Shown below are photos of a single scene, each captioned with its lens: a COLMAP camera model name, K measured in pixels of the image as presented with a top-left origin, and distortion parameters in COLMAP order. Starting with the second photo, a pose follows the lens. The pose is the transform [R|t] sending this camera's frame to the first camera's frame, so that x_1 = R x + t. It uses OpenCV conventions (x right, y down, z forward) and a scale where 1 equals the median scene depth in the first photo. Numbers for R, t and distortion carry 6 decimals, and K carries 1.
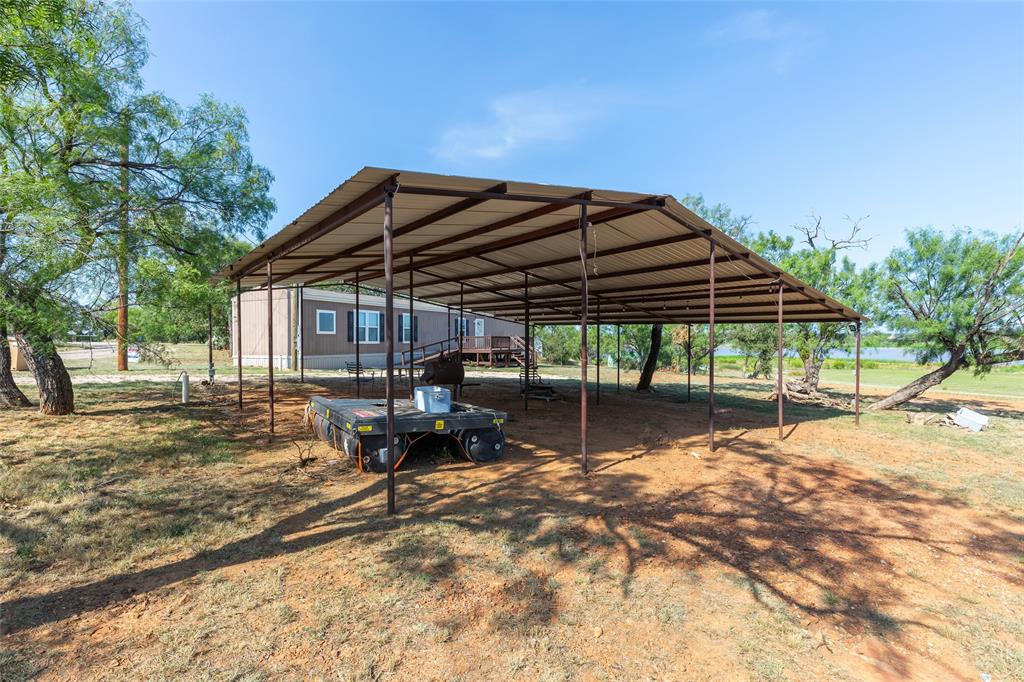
lens RADIAL K [[490.9, 0, 511.9], [0, 490.9, 347.8], [0, 0, 1]] dist [0.001015, -0.000234]
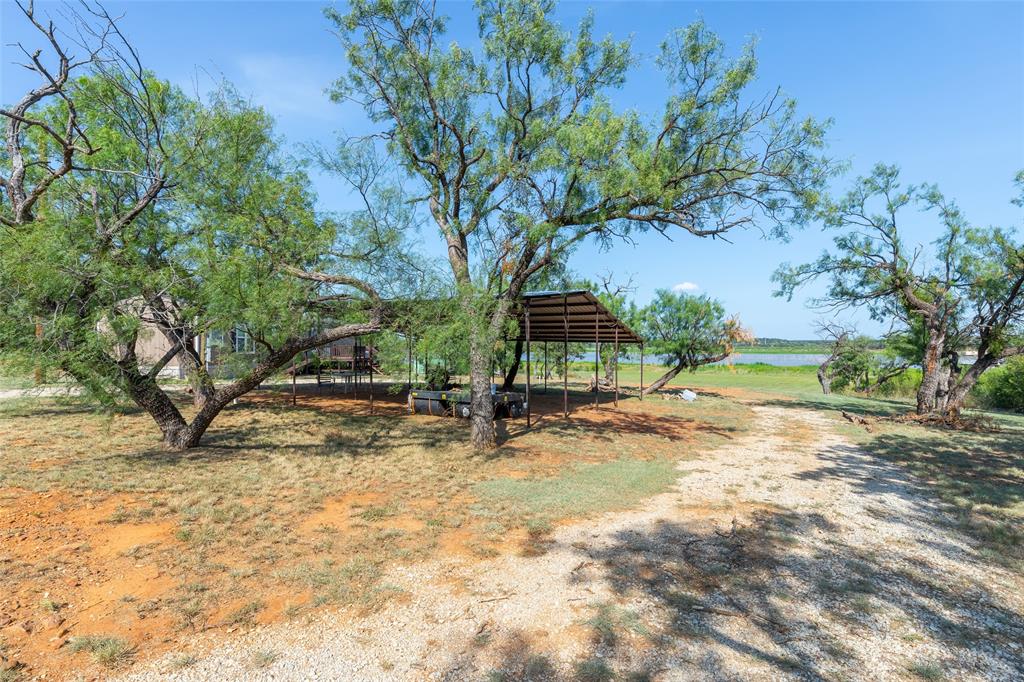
lens RADIAL K [[569.4, 0, 512.1], [0, 569.4, 339.8], [0, 0, 1]] dist [-0.000480, 0.000167]
pose [[0.890590, 0.006941, 0.454754, -0.456010], [0.001947, 0.999816, -0.019074, -0.018511], [-0.454803, 0.017873, 0.890413, -0.437785]]
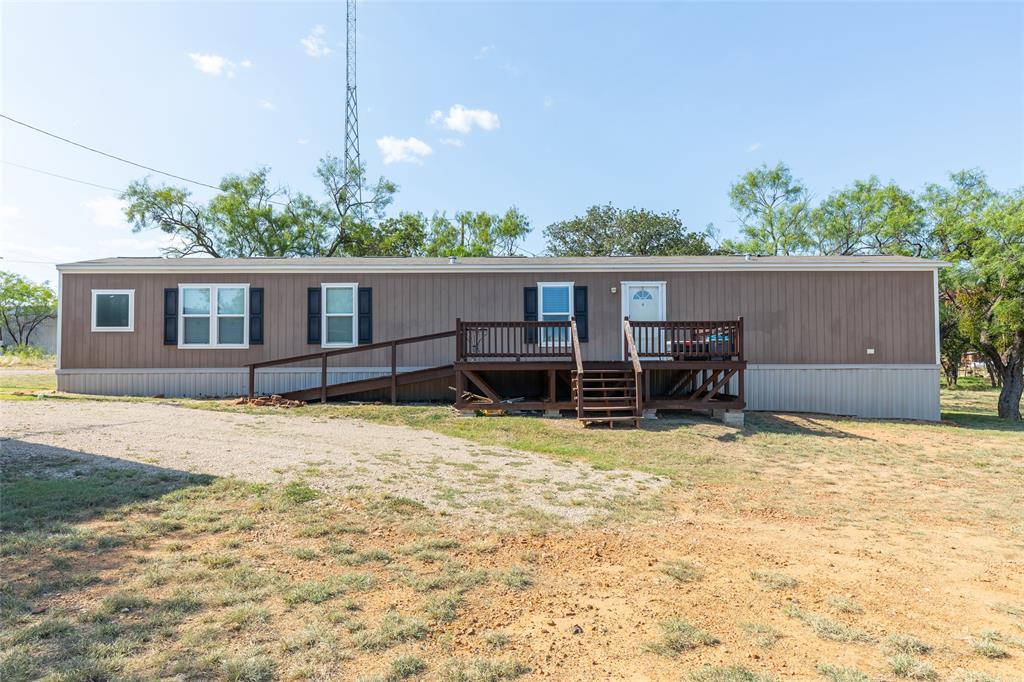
lens RADIAL K [[678.4, 0, 512.0], [0, 678.4, 342.2], [0, 0, 1]] dist [0.000433, 0.000087]
pose [[0.469420, -0.017074, -0.882810, 0.627664], [-0.008631, 0.999677, -0.023923, -0.000828], [0.882933, 0.018849, 0.469121, 1.221609]]
